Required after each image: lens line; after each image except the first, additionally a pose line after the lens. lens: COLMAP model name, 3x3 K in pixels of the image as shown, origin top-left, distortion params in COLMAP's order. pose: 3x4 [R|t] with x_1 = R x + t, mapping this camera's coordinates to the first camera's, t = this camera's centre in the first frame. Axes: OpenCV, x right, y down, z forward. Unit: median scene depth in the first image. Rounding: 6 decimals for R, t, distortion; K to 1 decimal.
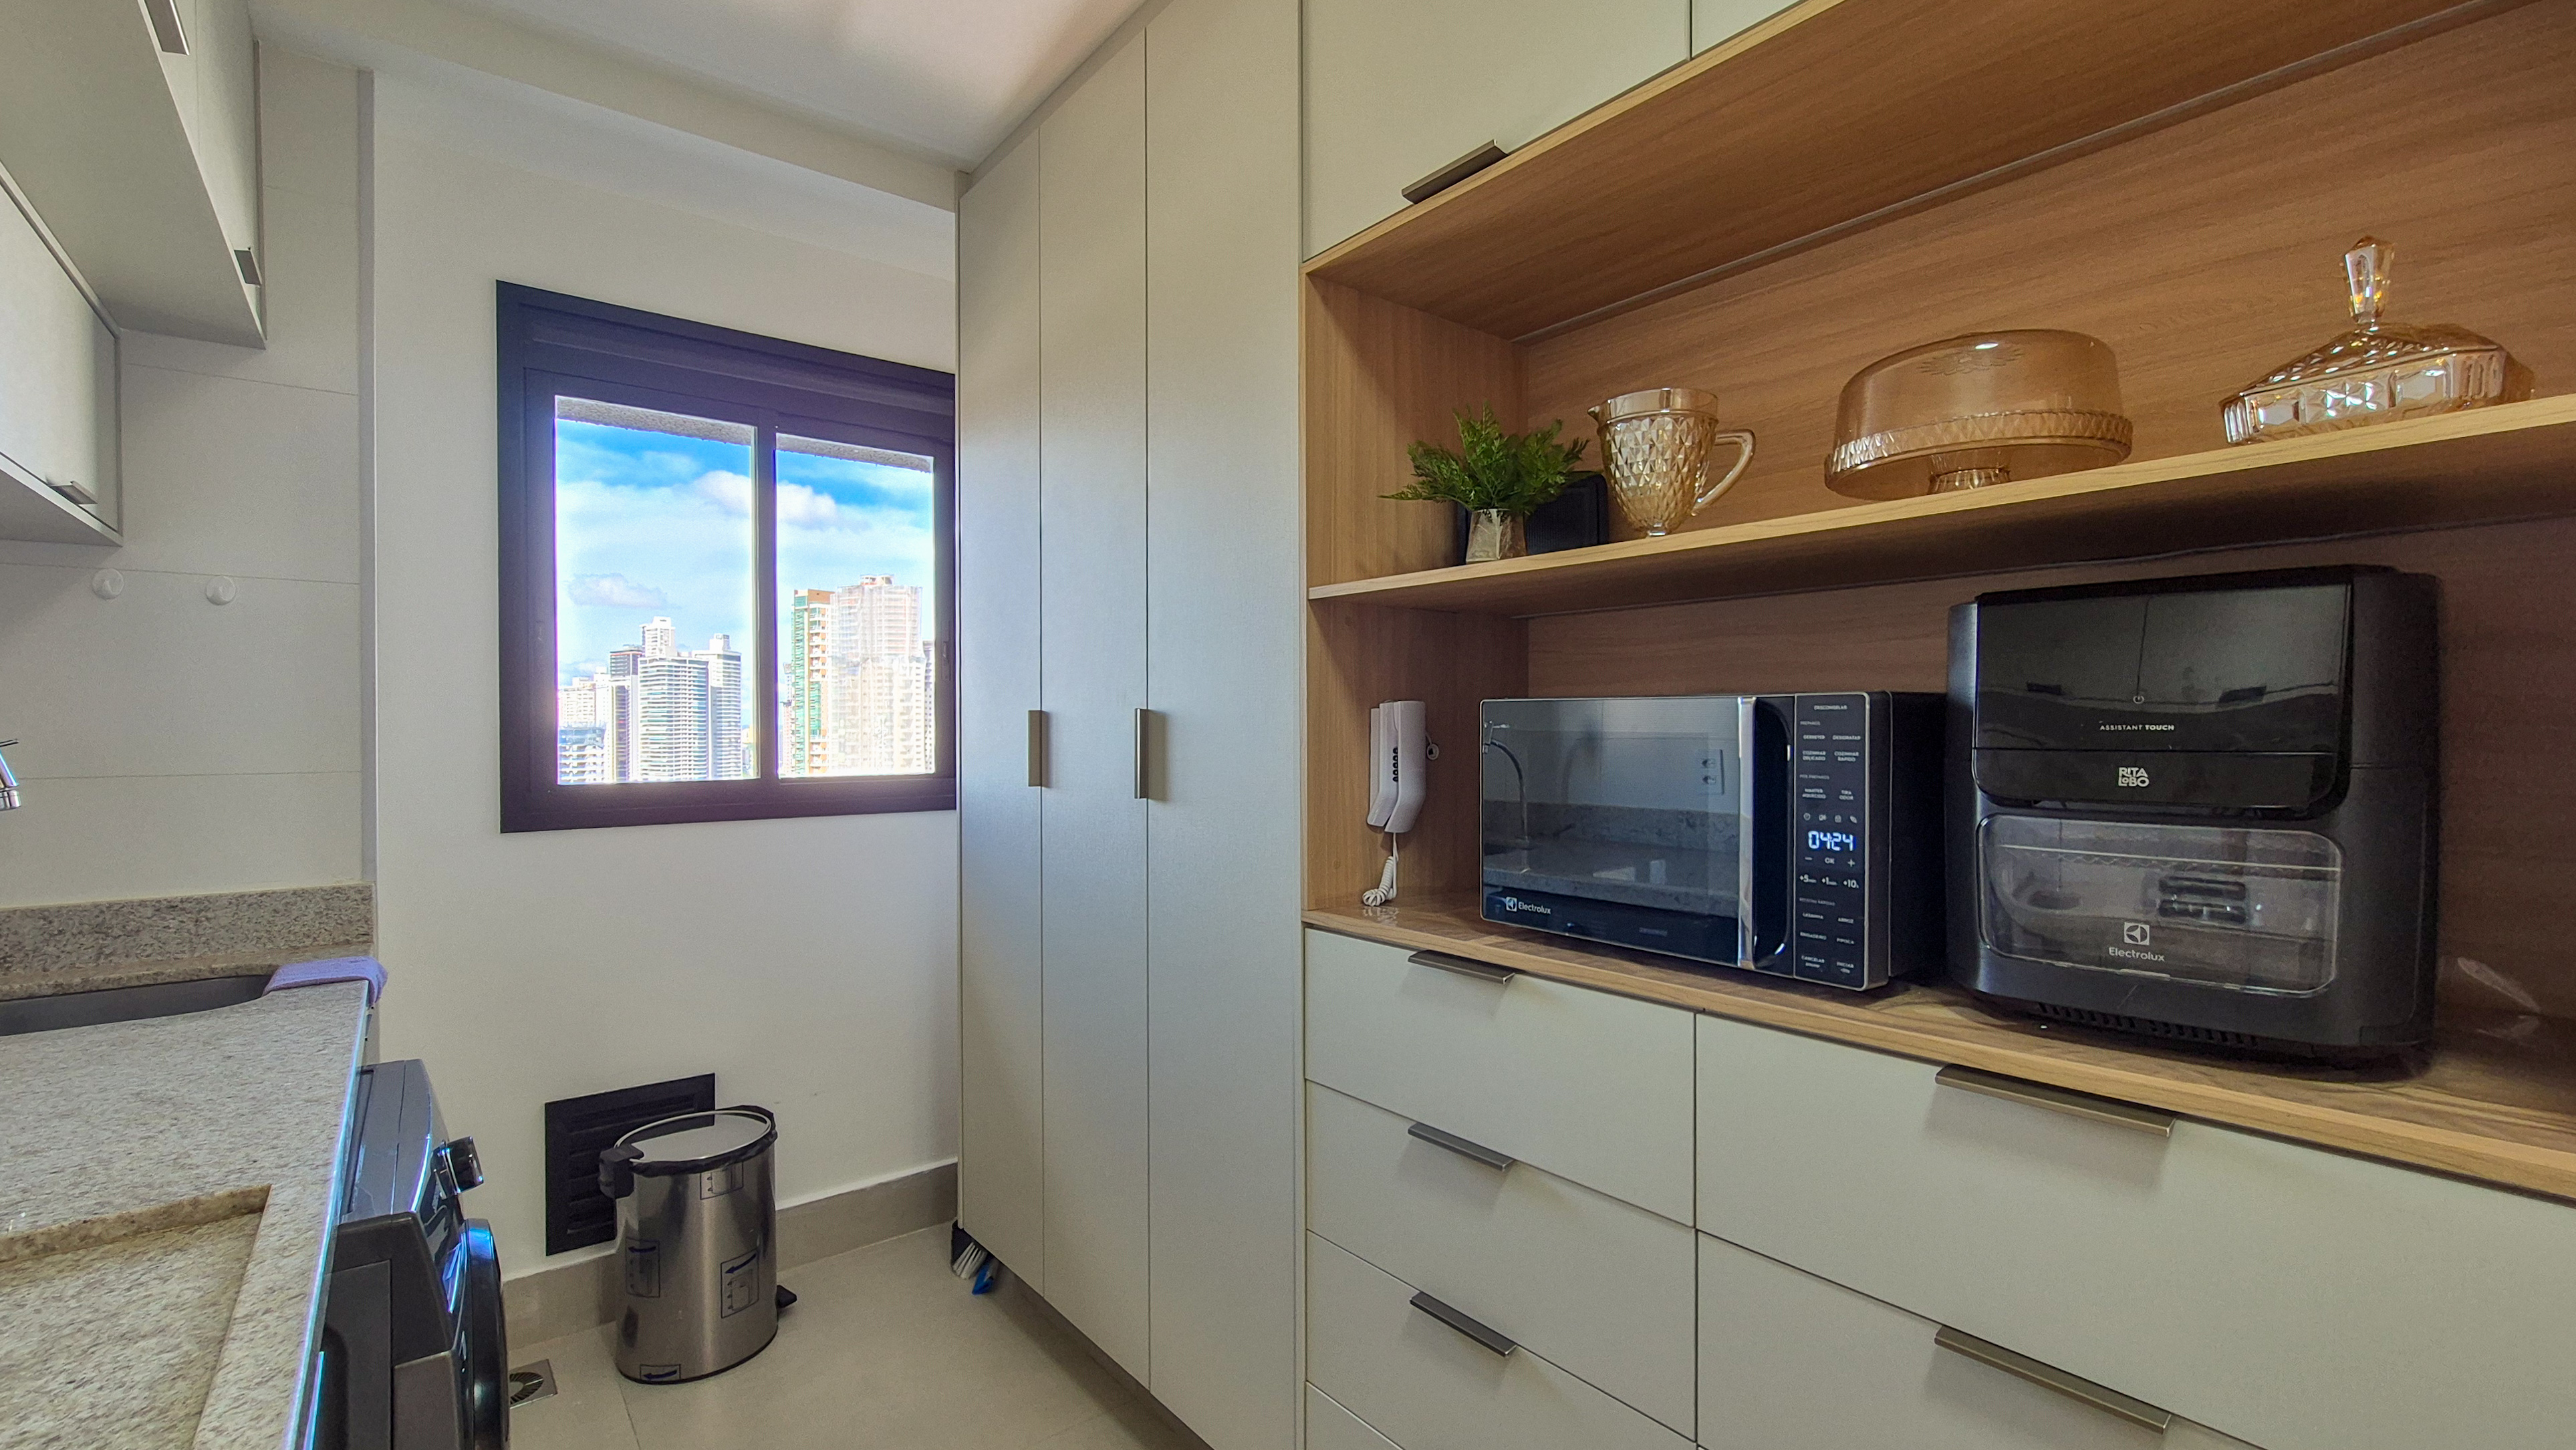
lens RADIAL K [[1085.7, 0, 1302.3], [0, 1085.7, 736.3], [0, 0, 1]] dist [-0.000883, 0.001388]
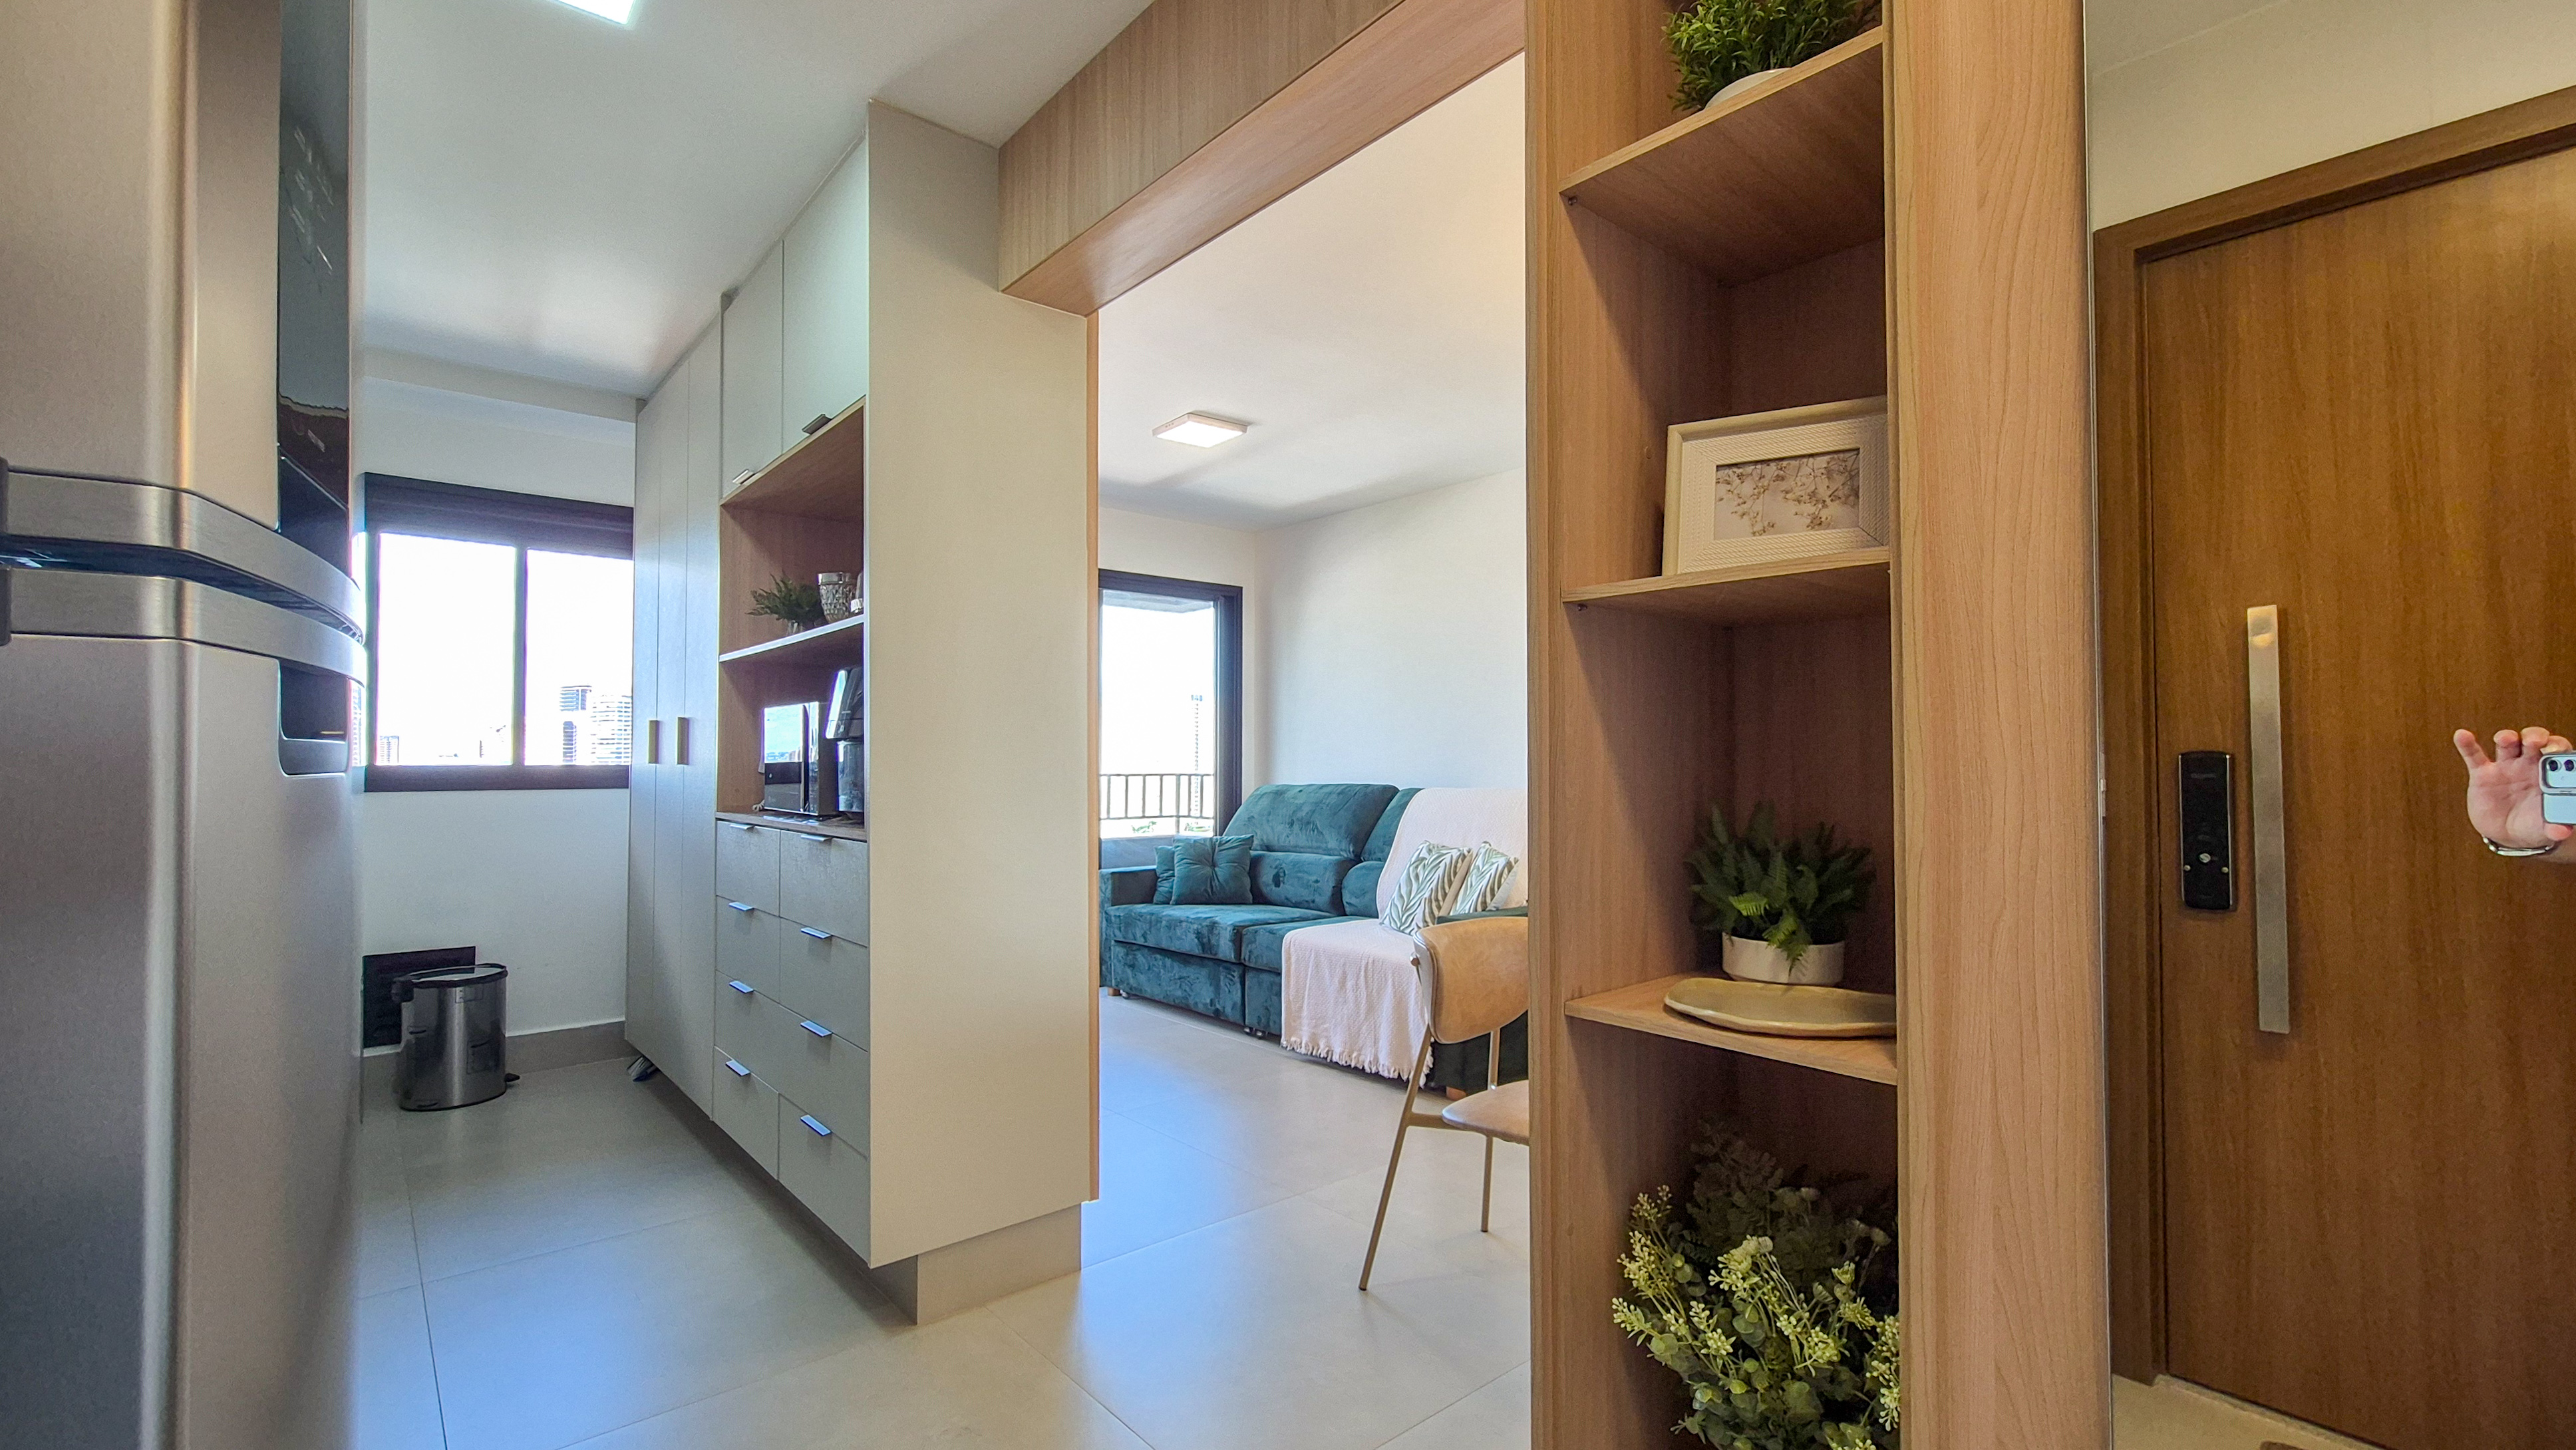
lens RADIAL K [[1085.7, 0, 1280.1], [0, 1085.7, 746.5], [0, 0, 1]] dist [-0.000883, 0.001388]
pose [[0.999675, 0.004859, 0.025029, 0.661848], [-0.004176, 0.999619, -0.027278, 0.056488], [-0.025152, 0.027164, 0.999315, -0.707267]]
